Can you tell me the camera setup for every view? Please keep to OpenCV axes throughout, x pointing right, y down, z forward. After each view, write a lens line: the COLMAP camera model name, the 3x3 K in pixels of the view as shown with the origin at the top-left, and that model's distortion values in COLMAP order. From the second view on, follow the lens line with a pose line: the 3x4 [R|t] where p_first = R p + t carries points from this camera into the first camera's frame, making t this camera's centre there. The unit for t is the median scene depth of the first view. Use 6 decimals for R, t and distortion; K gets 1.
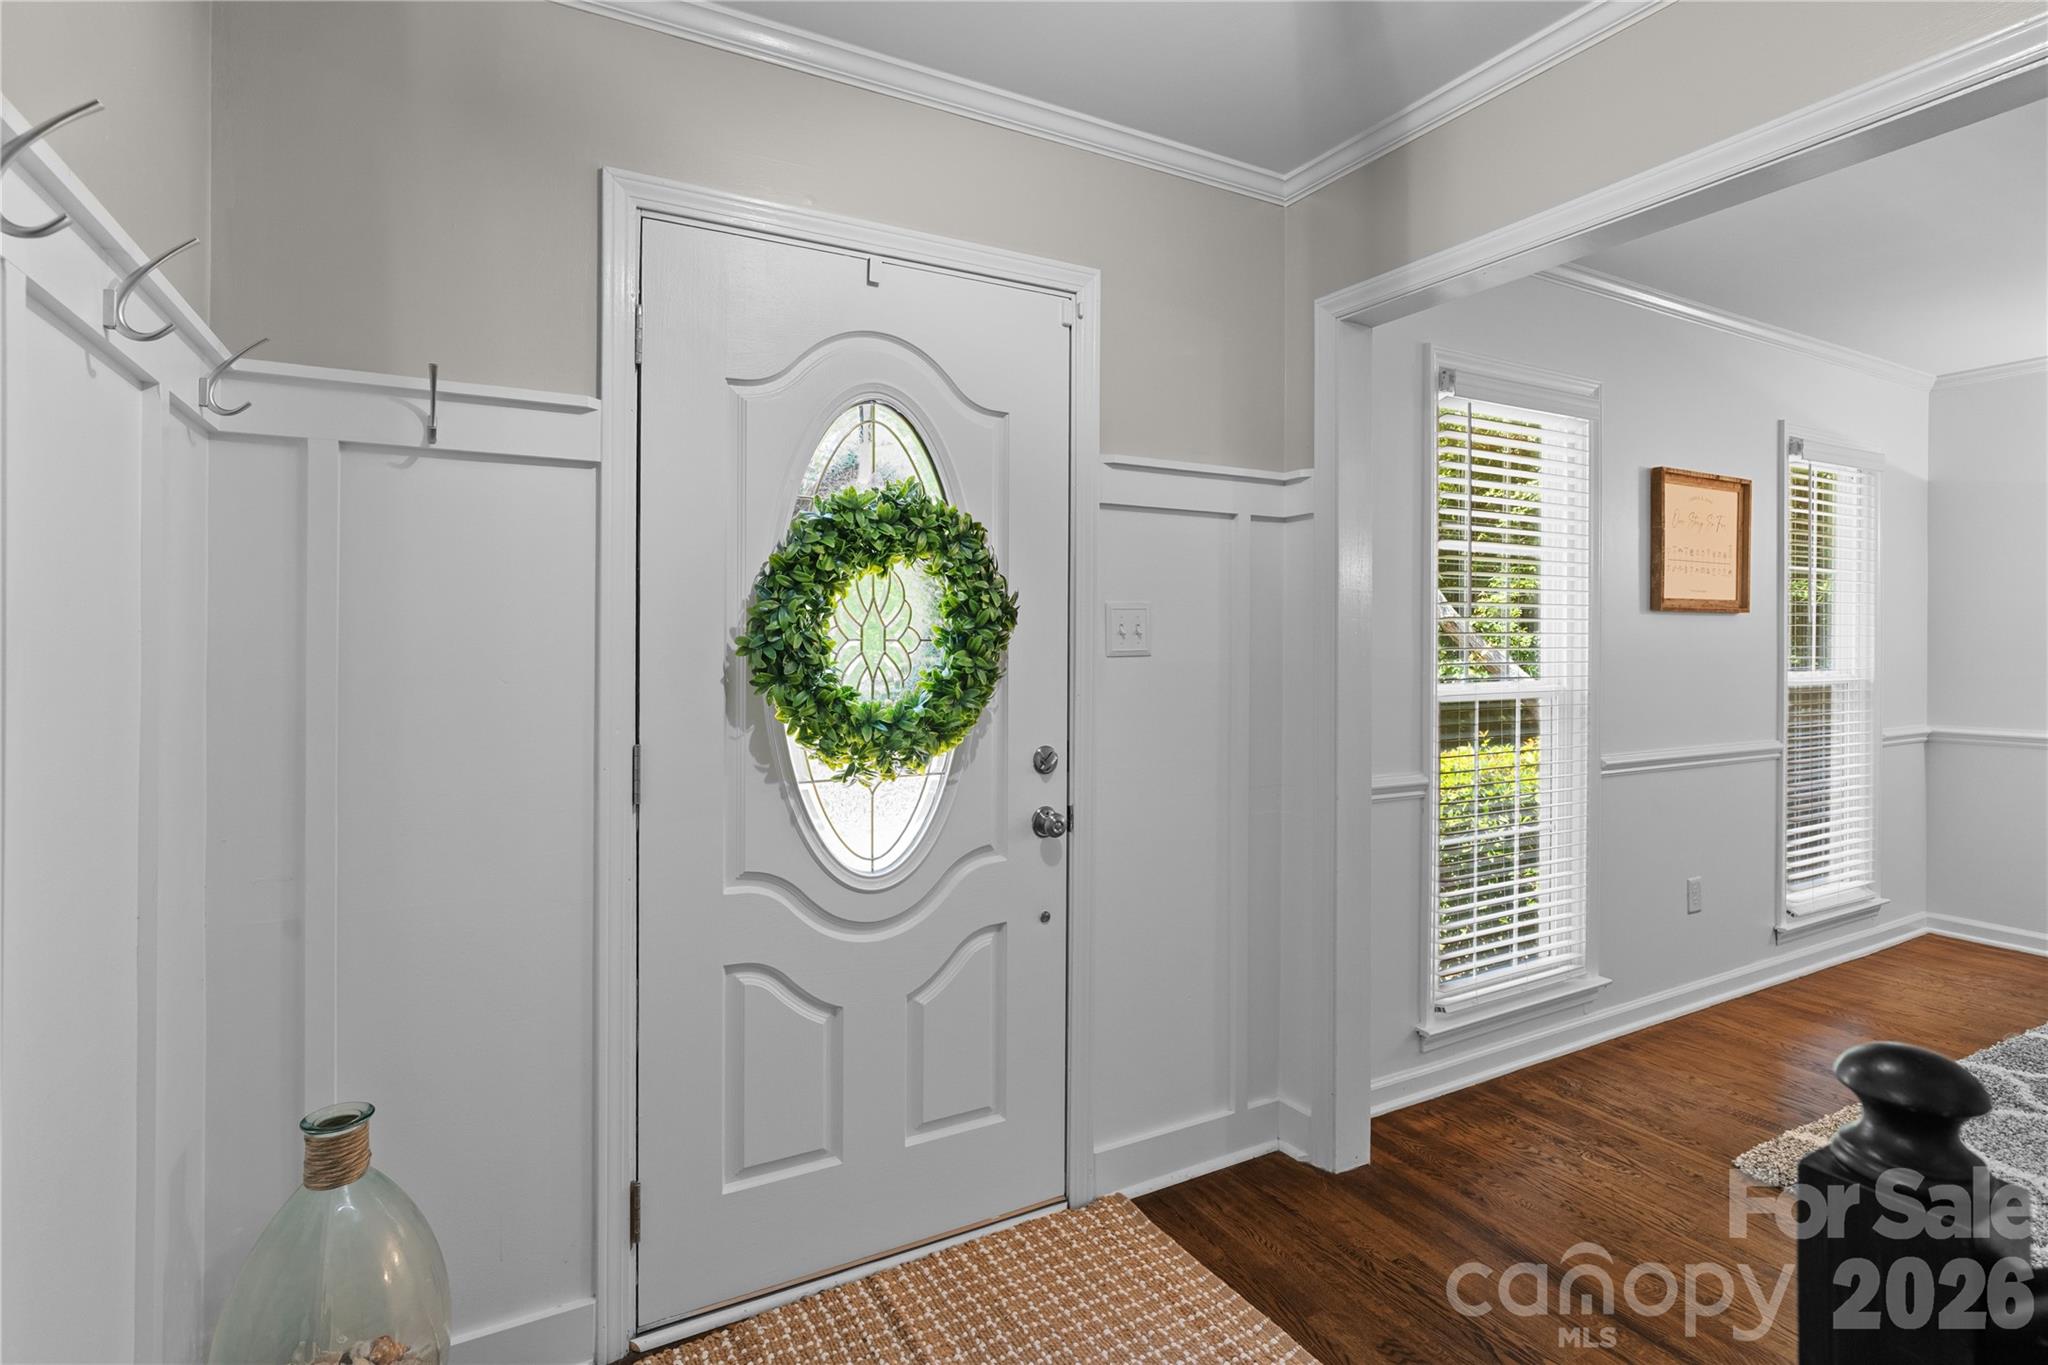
lens RADIAL K [[990.9, 0, 1013.5], [0, 990.9, 667.4], [0, 0, 1]] dist [-0.022183, 0.017489]
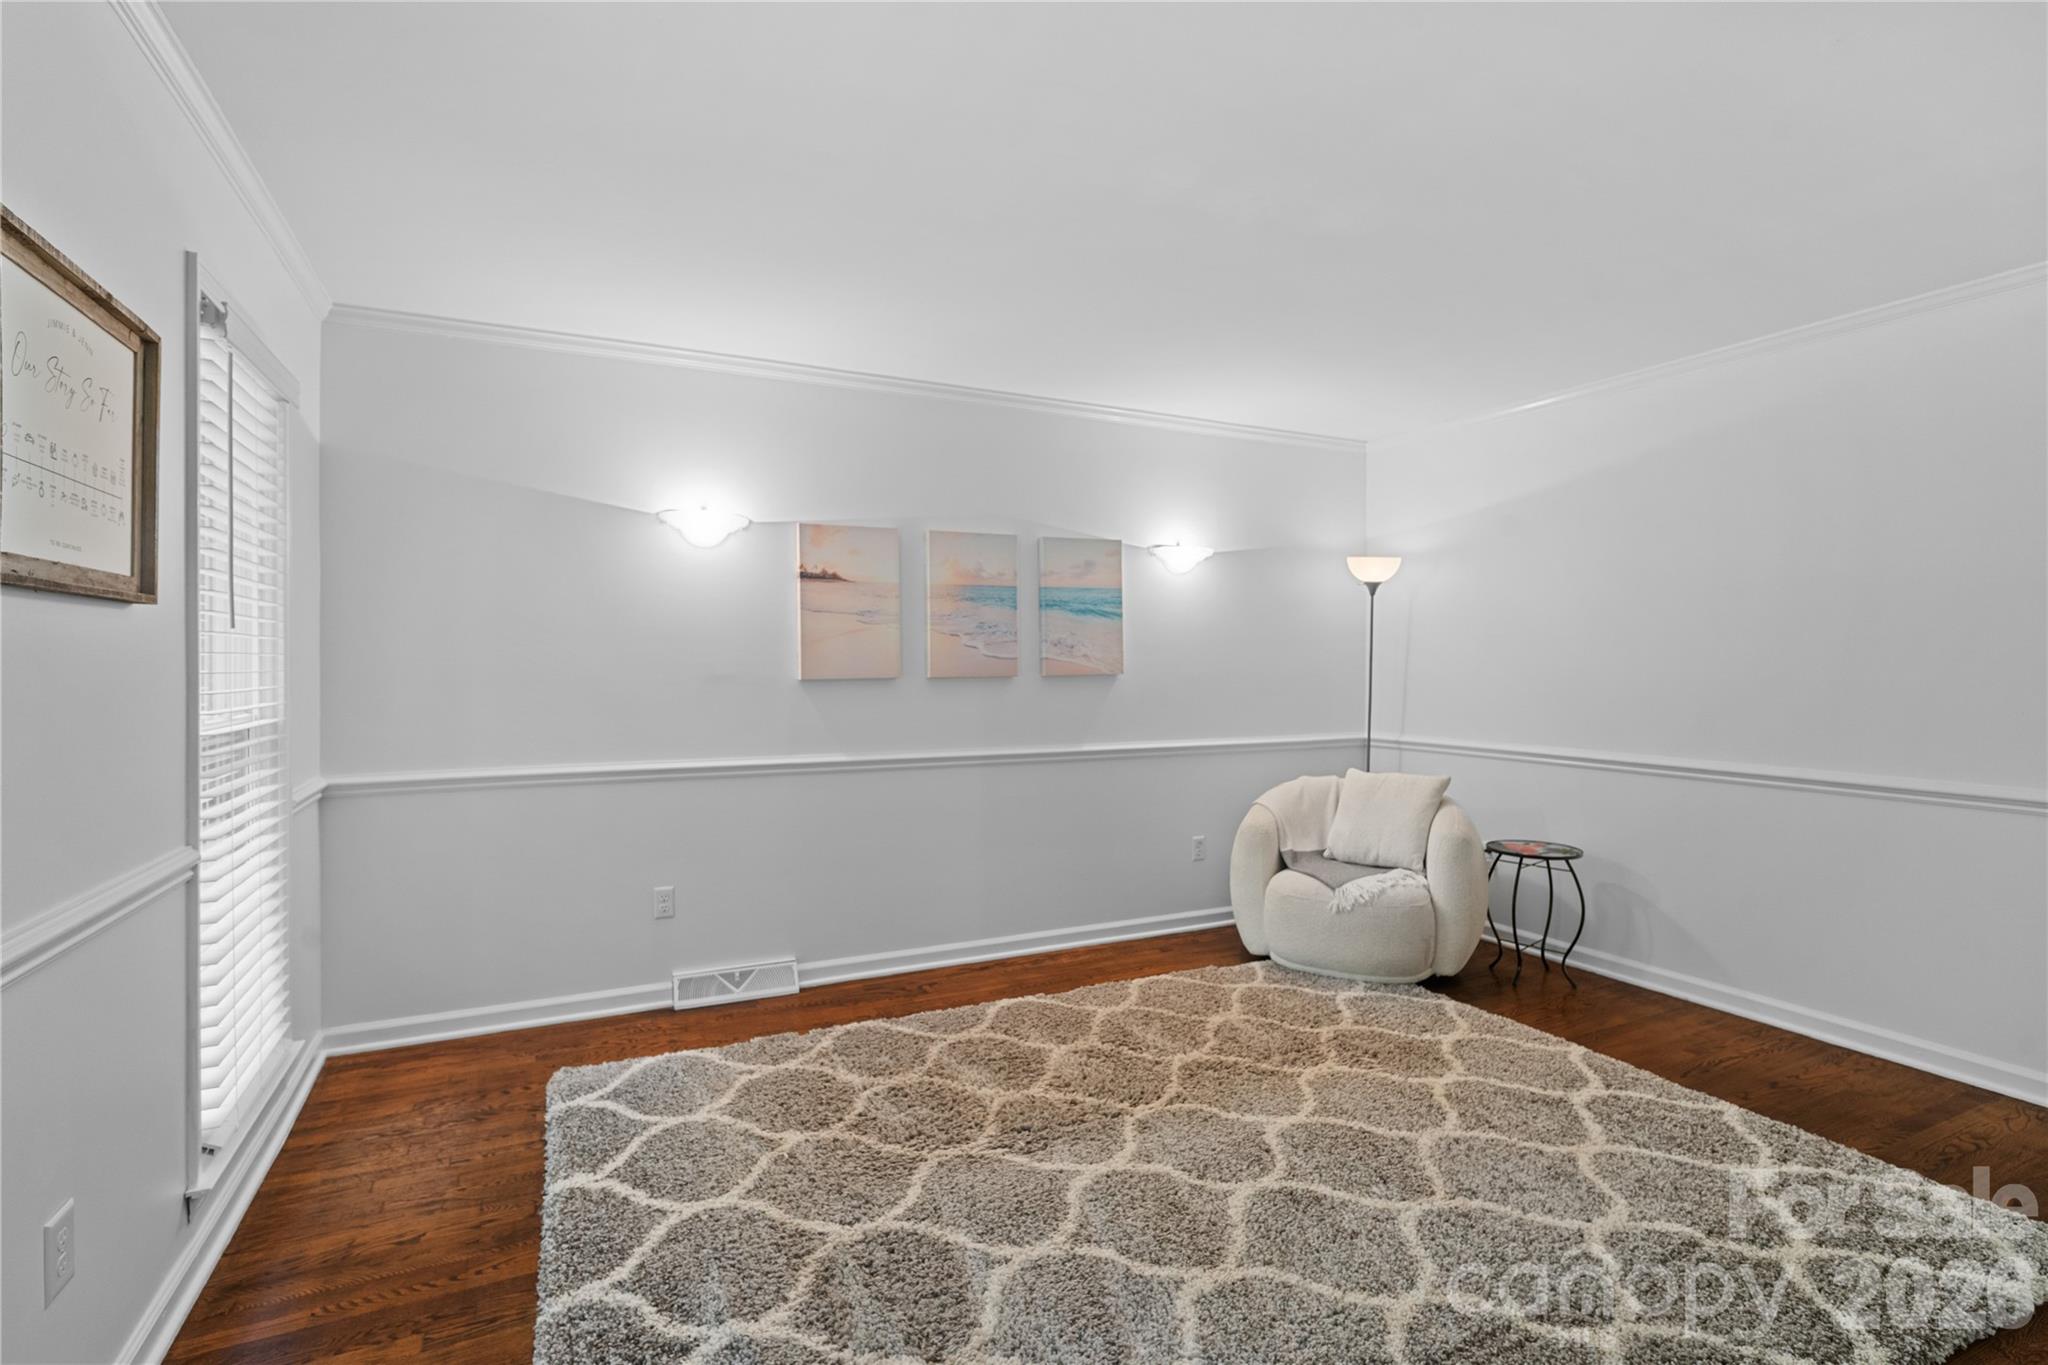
lens RADIAL K [[990.9, 0, 1013.5], [0, 990.9, 667.4], [0, 0, 1]] dist [-0.022183, 0.017489]
pose [[0.060841, -0.002284, 0.998145, 0.275908], [0.030382, 0.999538, 0.000435, -0.010376], [-0.997685, 0.030299, 0.060882, 0.537687]]
